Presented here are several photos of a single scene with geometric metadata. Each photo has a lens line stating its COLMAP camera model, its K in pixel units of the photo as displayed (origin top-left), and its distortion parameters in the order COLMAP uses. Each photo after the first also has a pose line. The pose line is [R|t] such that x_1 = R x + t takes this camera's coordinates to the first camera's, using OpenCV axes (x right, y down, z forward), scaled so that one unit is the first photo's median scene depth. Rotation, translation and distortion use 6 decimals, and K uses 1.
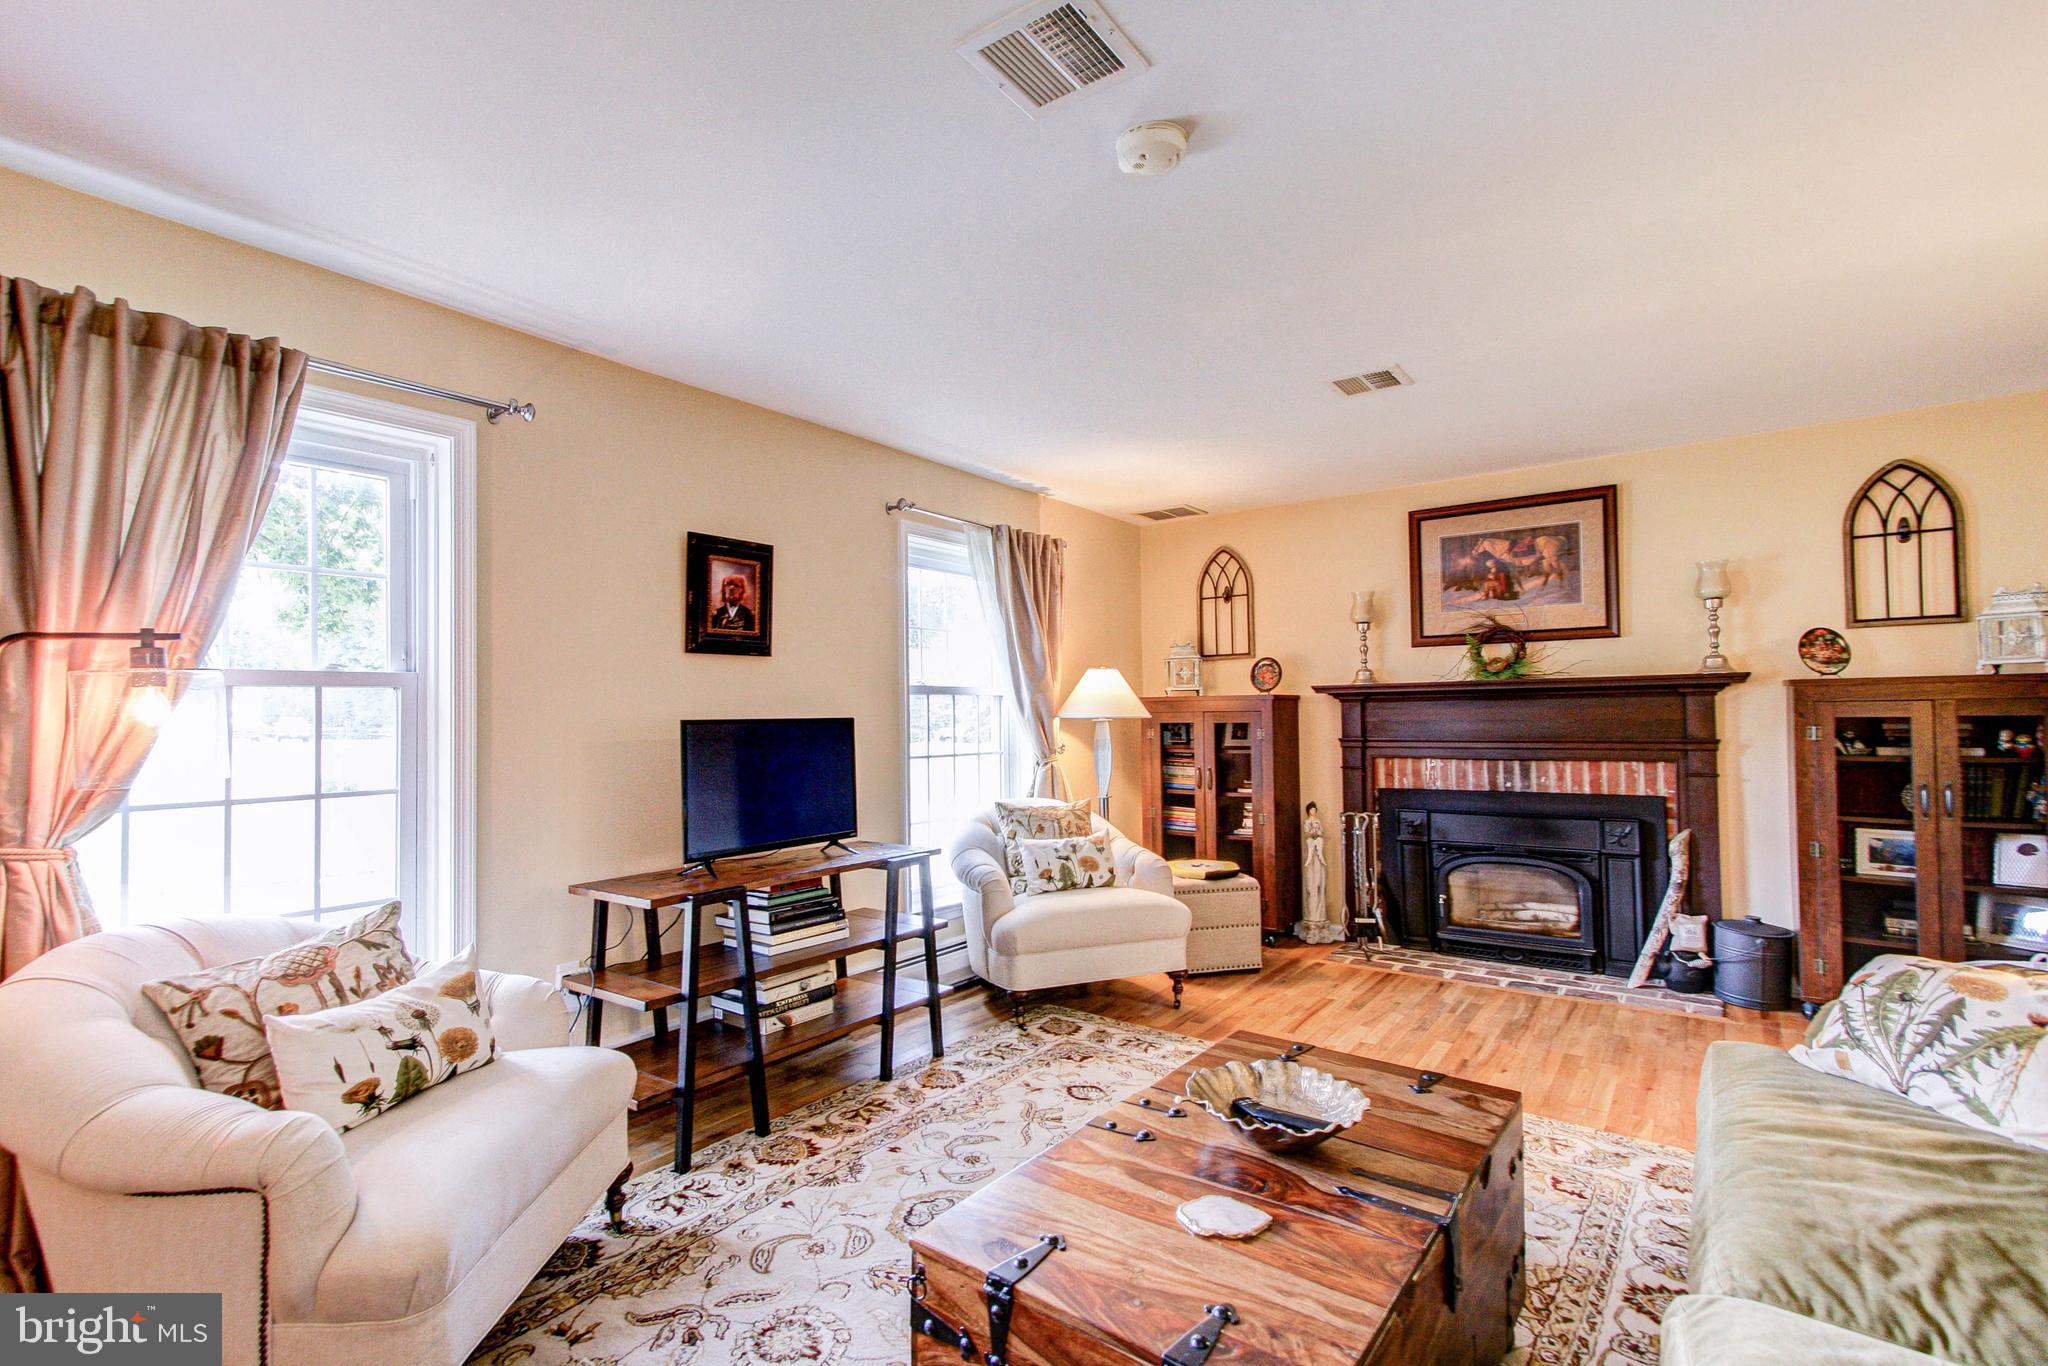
lens RADIAL K [[942.3, 0, 1010.3], [0, 942.3, 682.1], [0, 0, 1]] dist [0.009188, -0.000997]
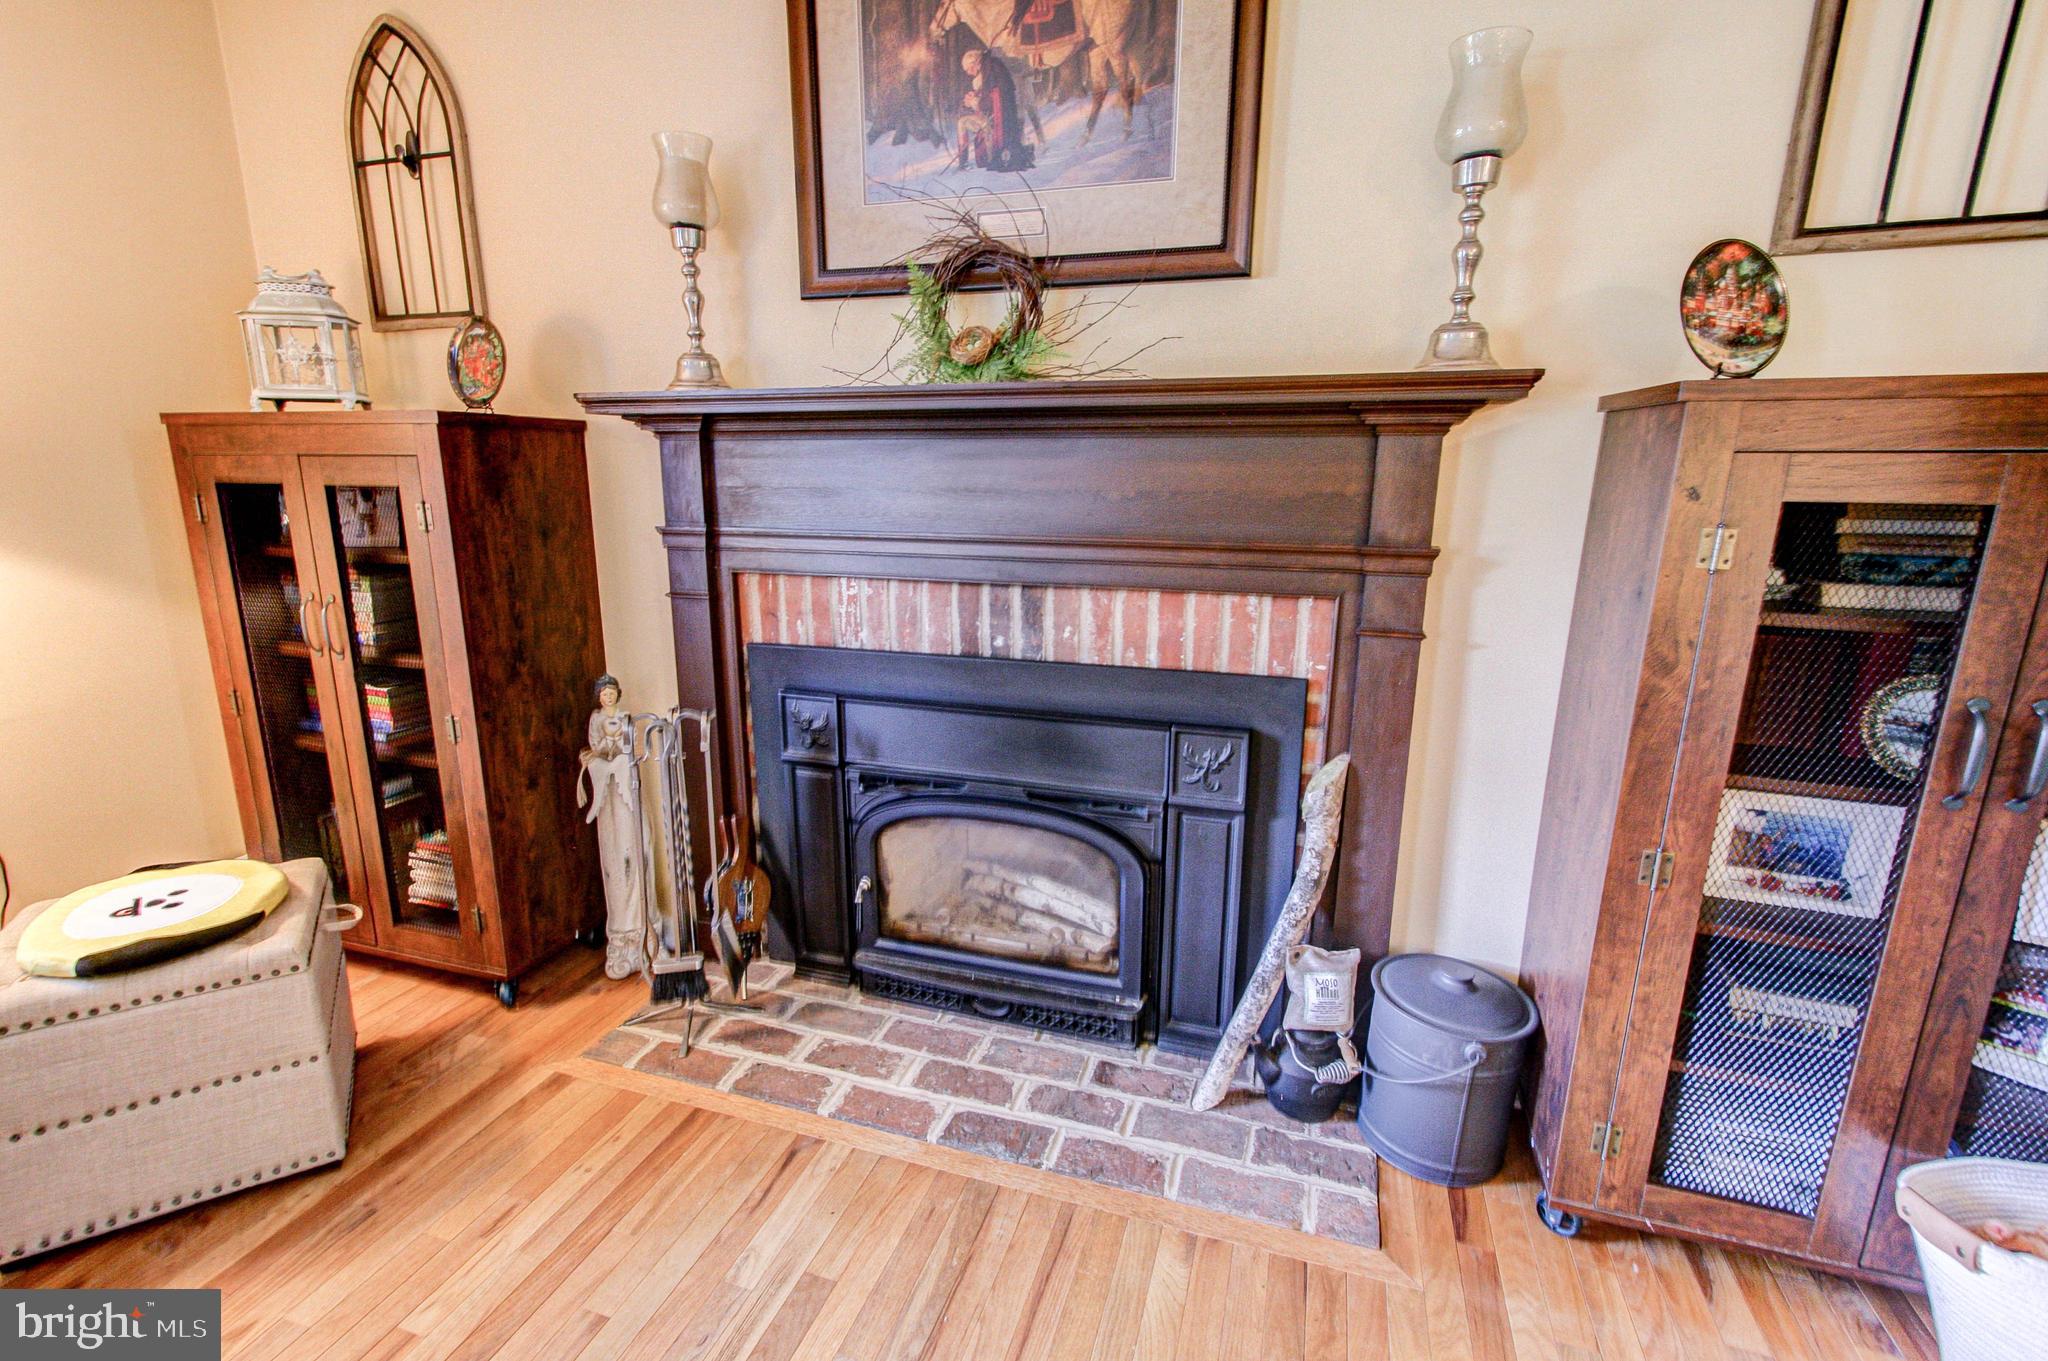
lens RADIAL K [[942.3, 0, 1018.4], [0, 942.3, 675.4], [0, 0, 1]] dist [0.009188, -0.000997]
pose [[0.946520, -0.054036, 0.318087, 0.419649], [-0.027519, 0.968763, 0.246458, 0.017866], [-0.321468, -0.242031, 0.915467, 0.631838]]
